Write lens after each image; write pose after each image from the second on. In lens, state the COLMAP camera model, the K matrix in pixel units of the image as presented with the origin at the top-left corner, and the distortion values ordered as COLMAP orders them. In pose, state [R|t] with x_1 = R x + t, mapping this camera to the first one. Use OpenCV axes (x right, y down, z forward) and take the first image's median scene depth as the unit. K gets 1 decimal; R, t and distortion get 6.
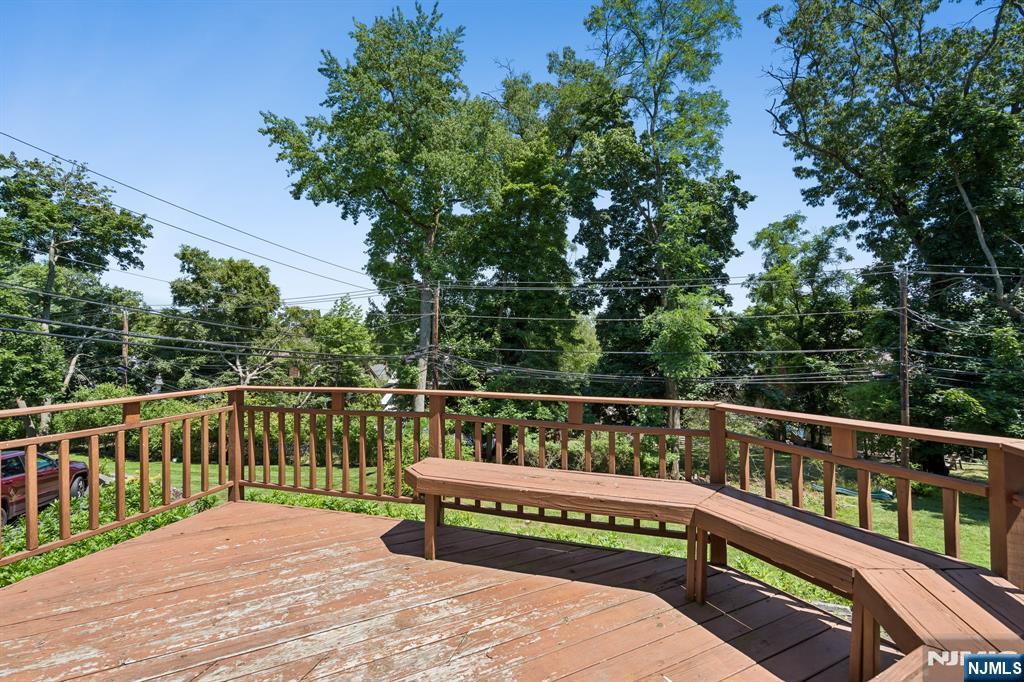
lens RADIAL K [[477.8, 0, 512.0], [0, 477.8, 341.0], [0, 0, 1]] dist [-0.005078, 0.000077]
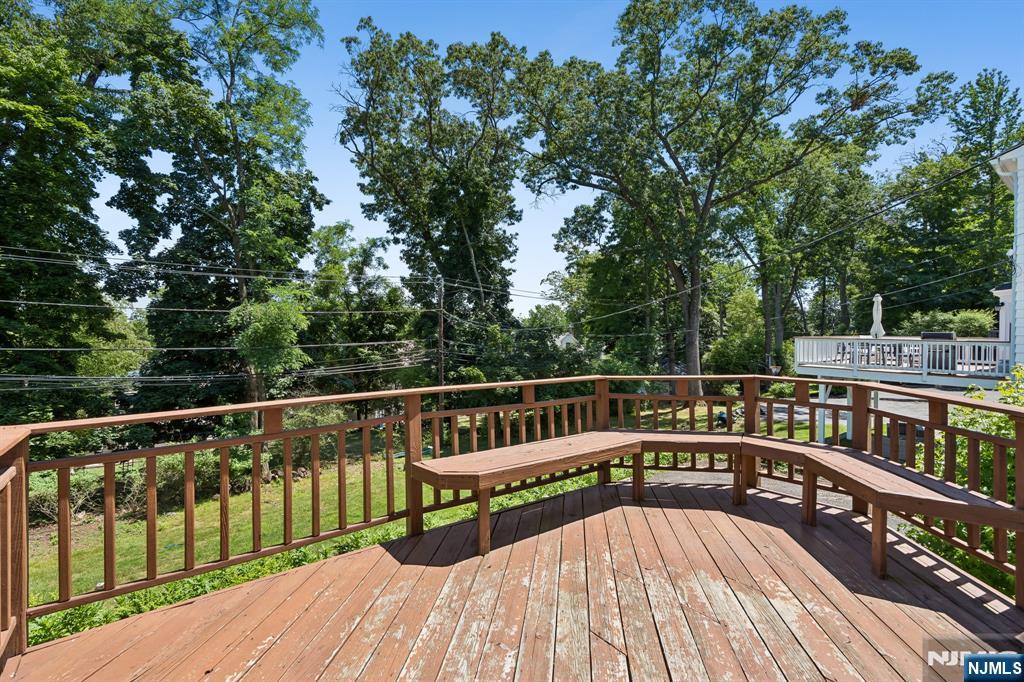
lens RADIAL K [[471.2, 0, 511.4], [0, 471.2, 331.9], [0, 0, 1]] dist [0.000271, 0.000439]
pose [[0.573474, -0.000109, 0.819224, -0.125198], [0.004973, 0.999982, -0.003349, -0.000267], [-0.819209, 0.005995, 0.573464, 0.051298]]
